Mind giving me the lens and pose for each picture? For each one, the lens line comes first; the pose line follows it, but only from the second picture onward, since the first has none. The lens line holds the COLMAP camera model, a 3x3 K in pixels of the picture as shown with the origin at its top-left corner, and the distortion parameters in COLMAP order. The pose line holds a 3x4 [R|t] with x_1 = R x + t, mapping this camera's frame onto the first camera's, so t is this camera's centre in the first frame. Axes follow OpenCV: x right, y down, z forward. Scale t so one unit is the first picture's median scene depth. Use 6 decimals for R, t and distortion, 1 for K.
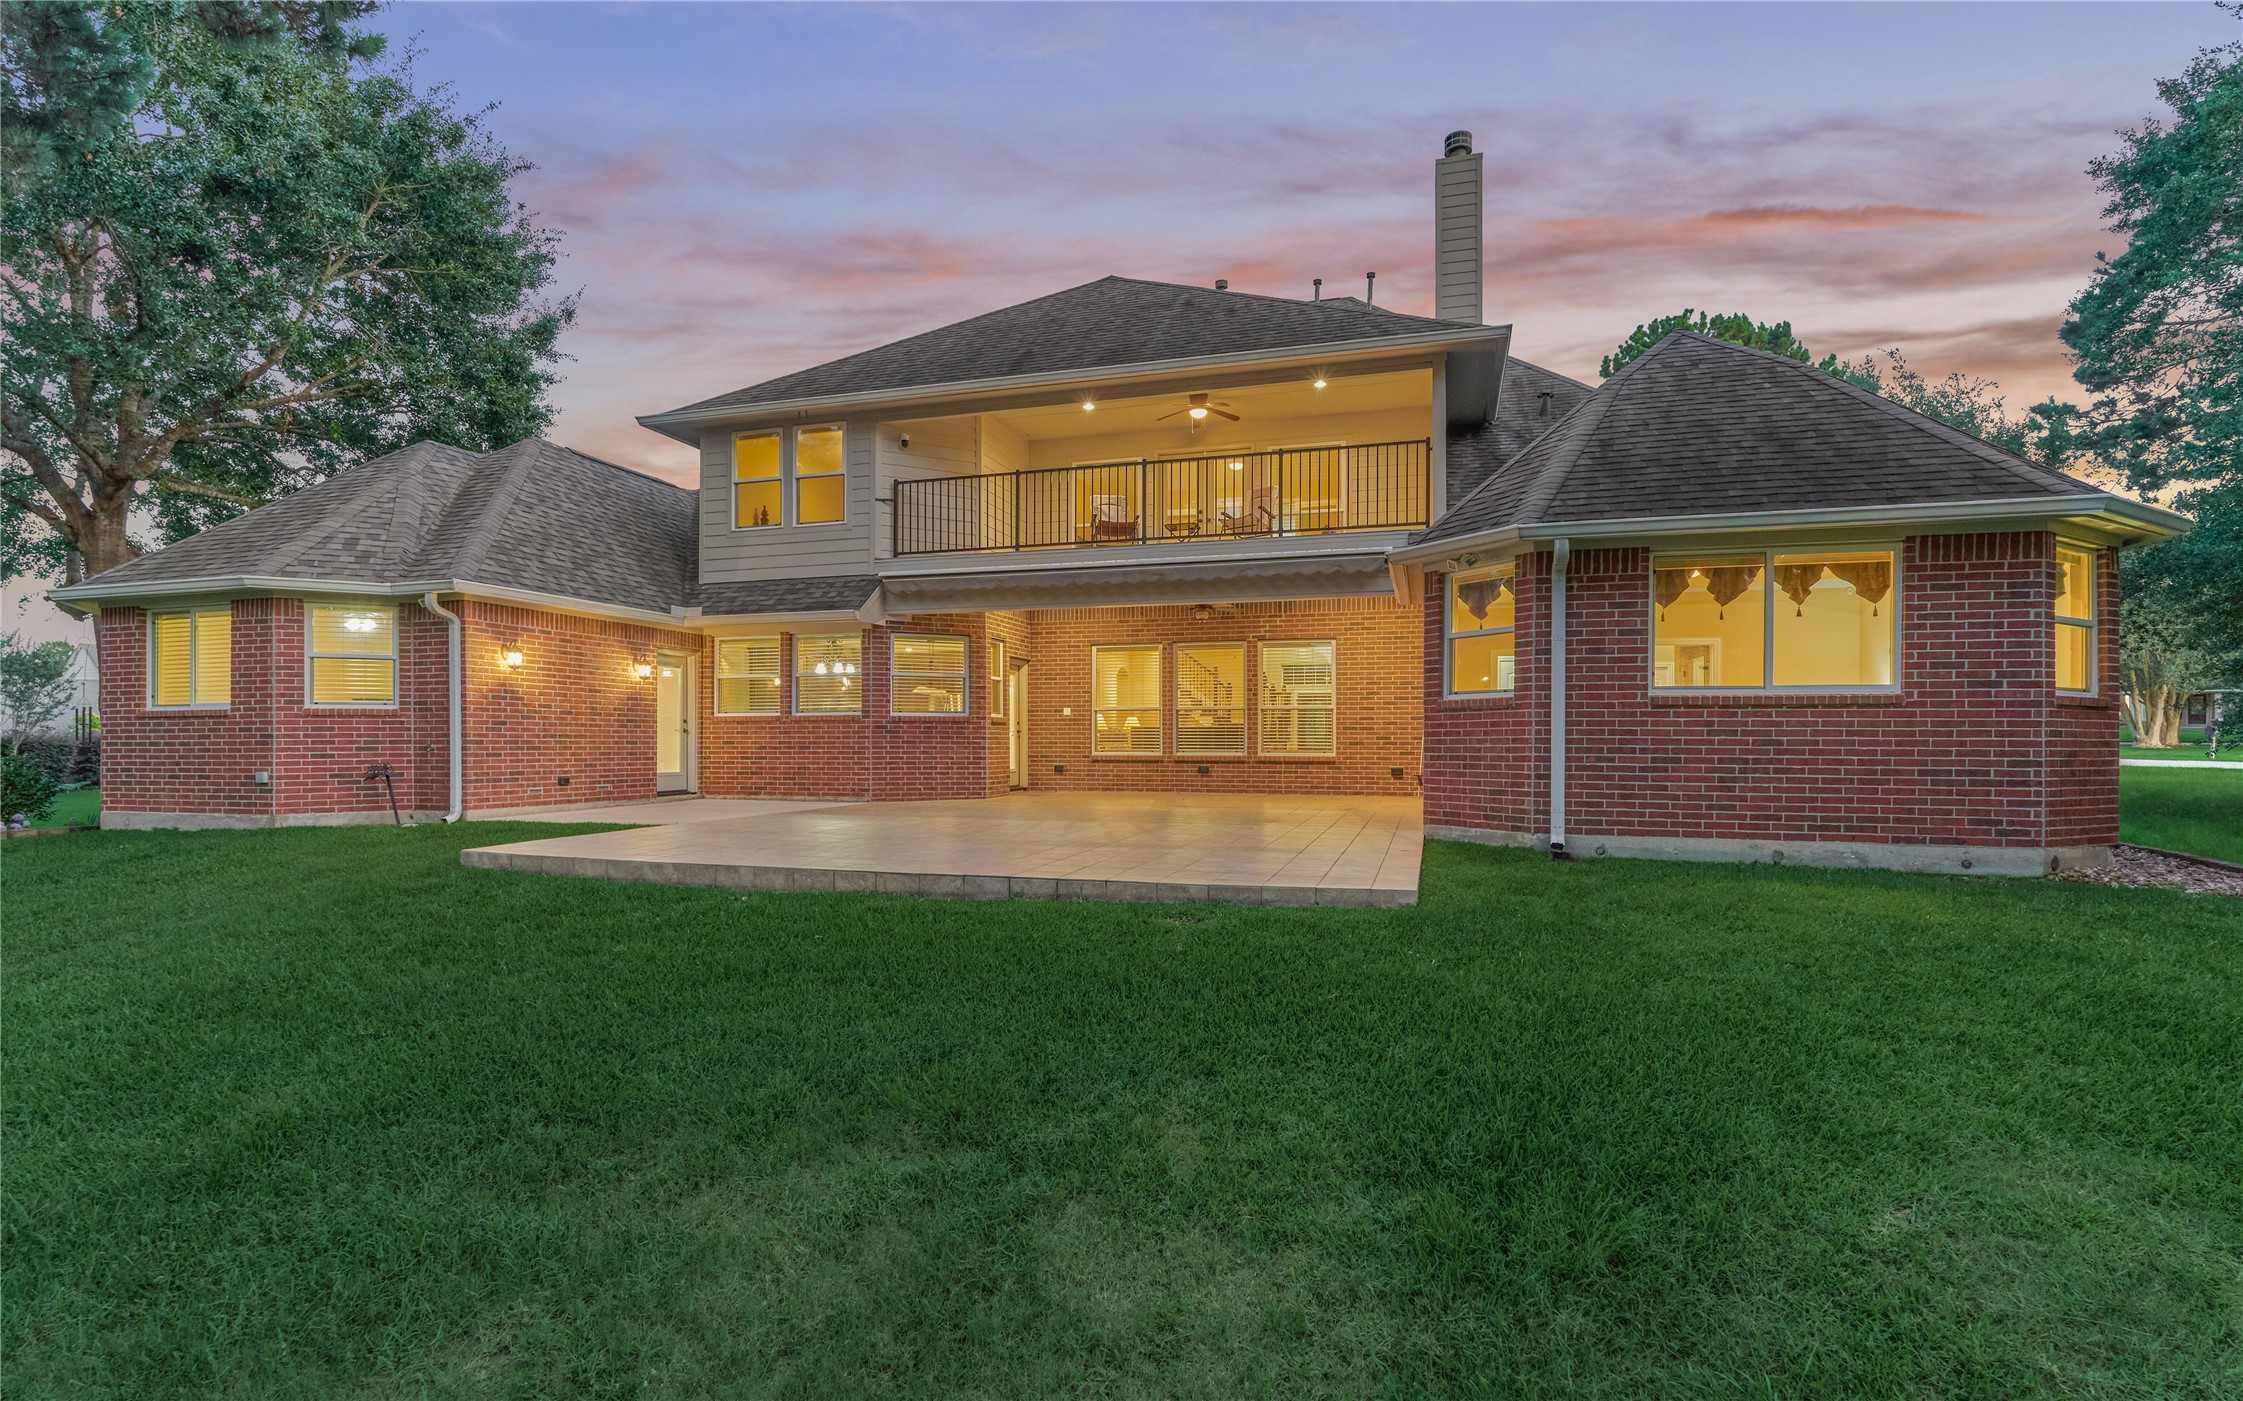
lens RADIAL K [[1090.9, 0, 1108.3], [0, 1090.9, 730.4], [0, 0, 1]] dist [0.001901, 0.000135]
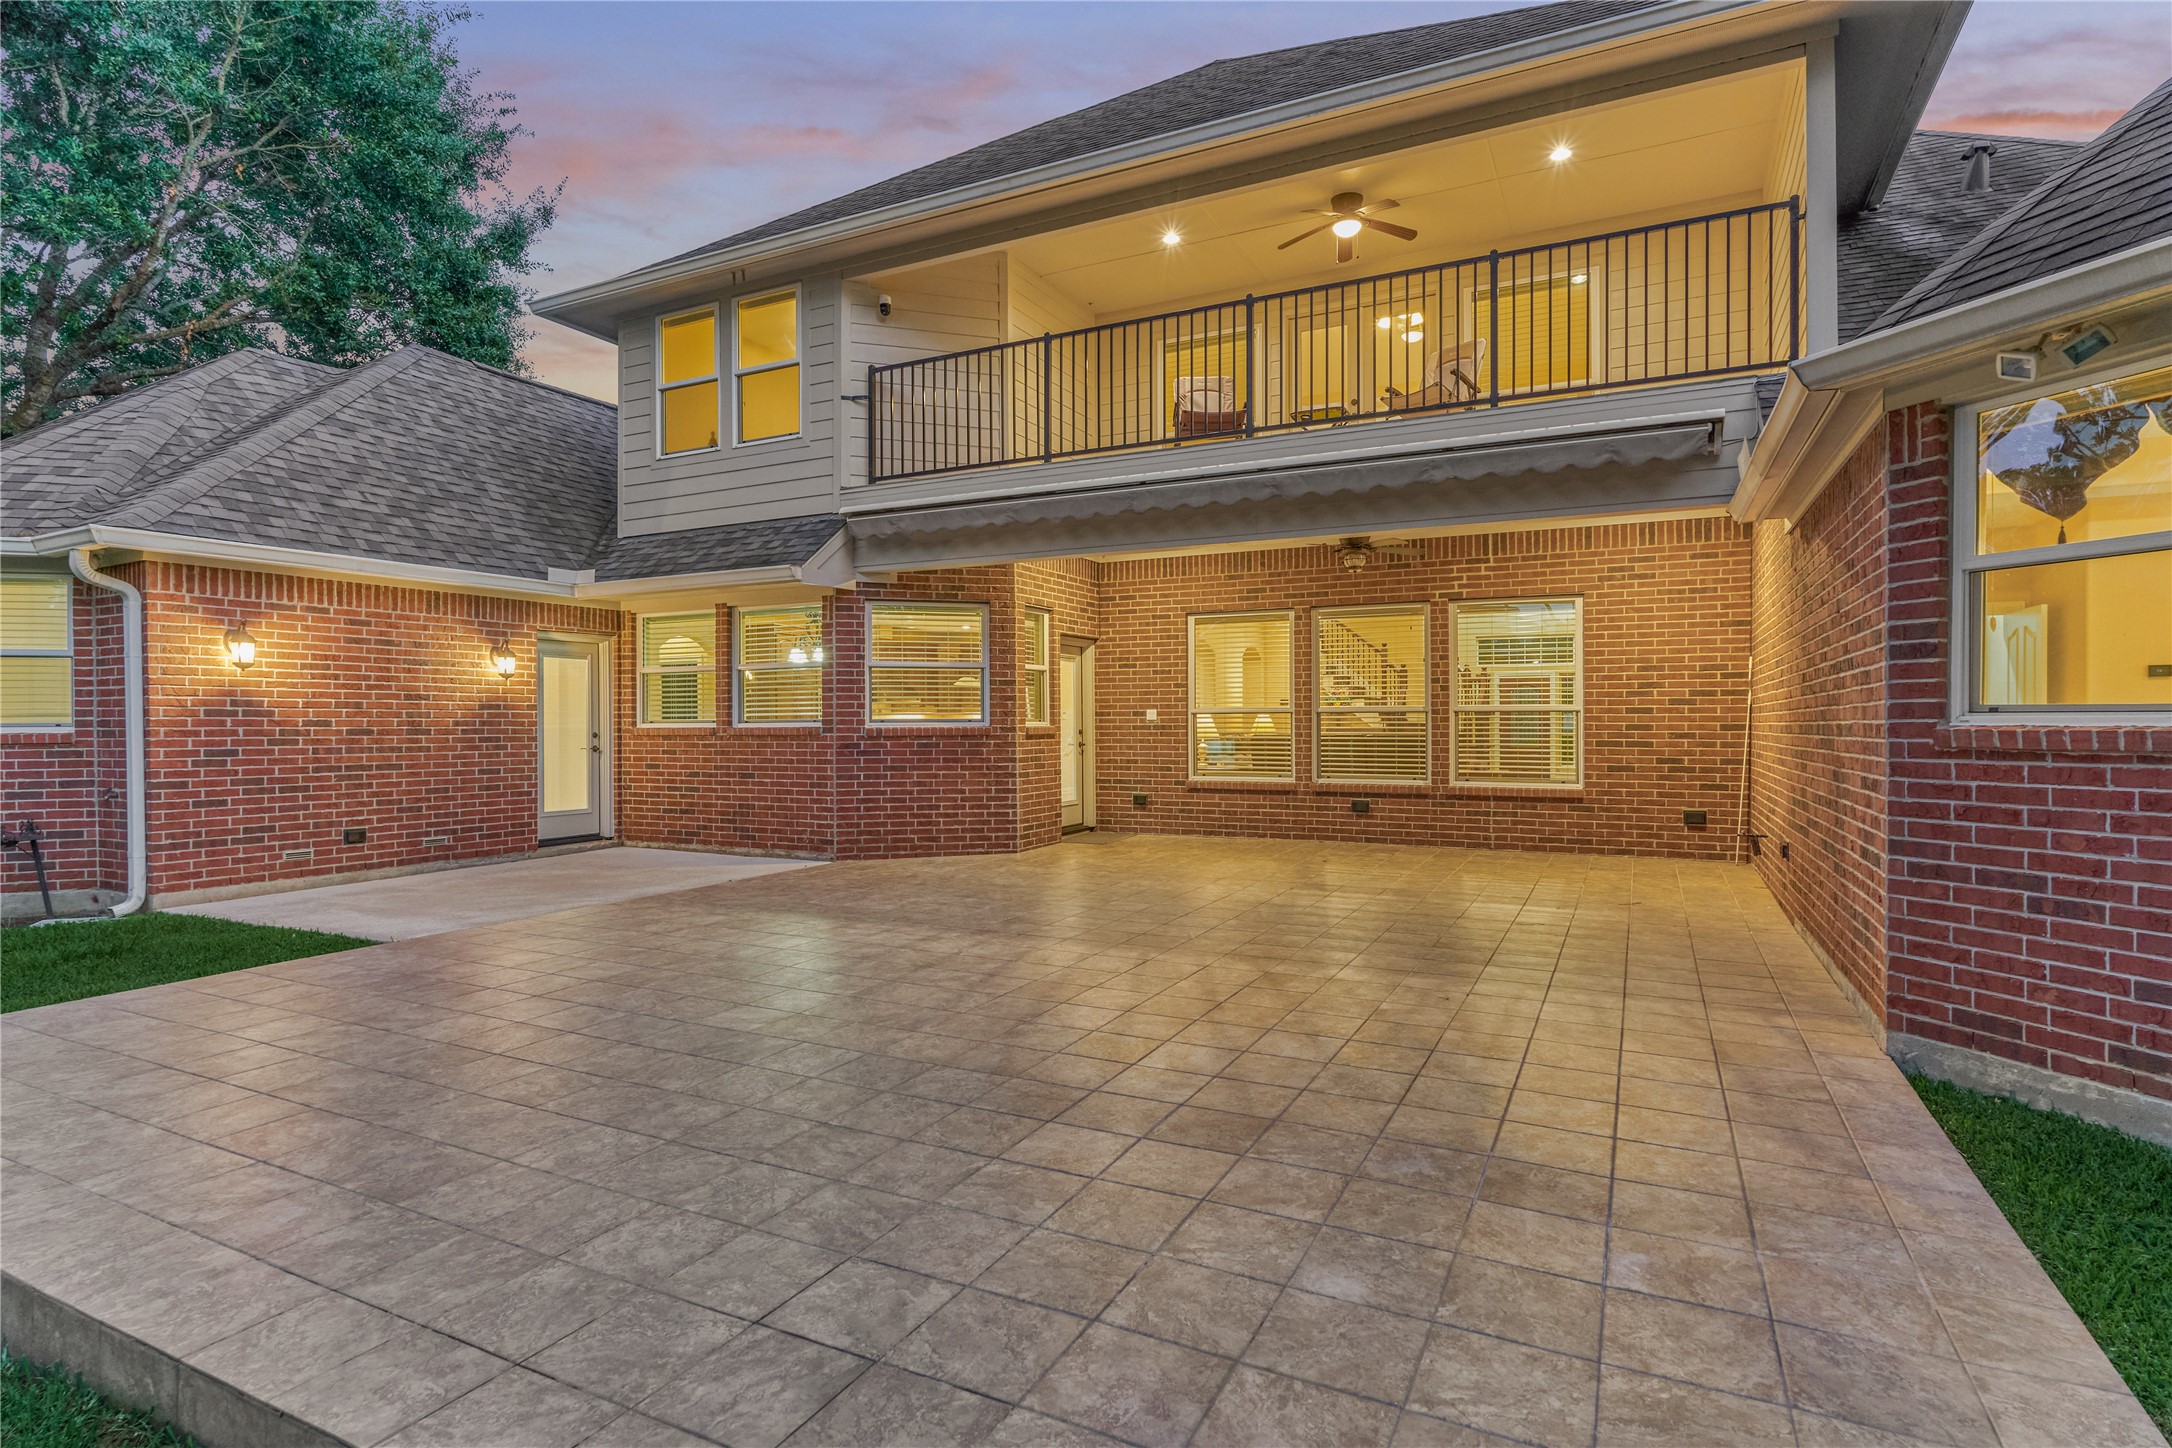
lens RADIAL K [[1119.2, 0, 1086.0], [0, 1119.2, 724.0], [0, 0, 1]] dist [-0.003445, 0.000184]
pose [[0.985721, -0.004638, -0.168326, 0.042598], [0.006990, 0.999886, 0.013378, -0.023628], [0.168244, -0.014363, 0.985641, 0.356169]]
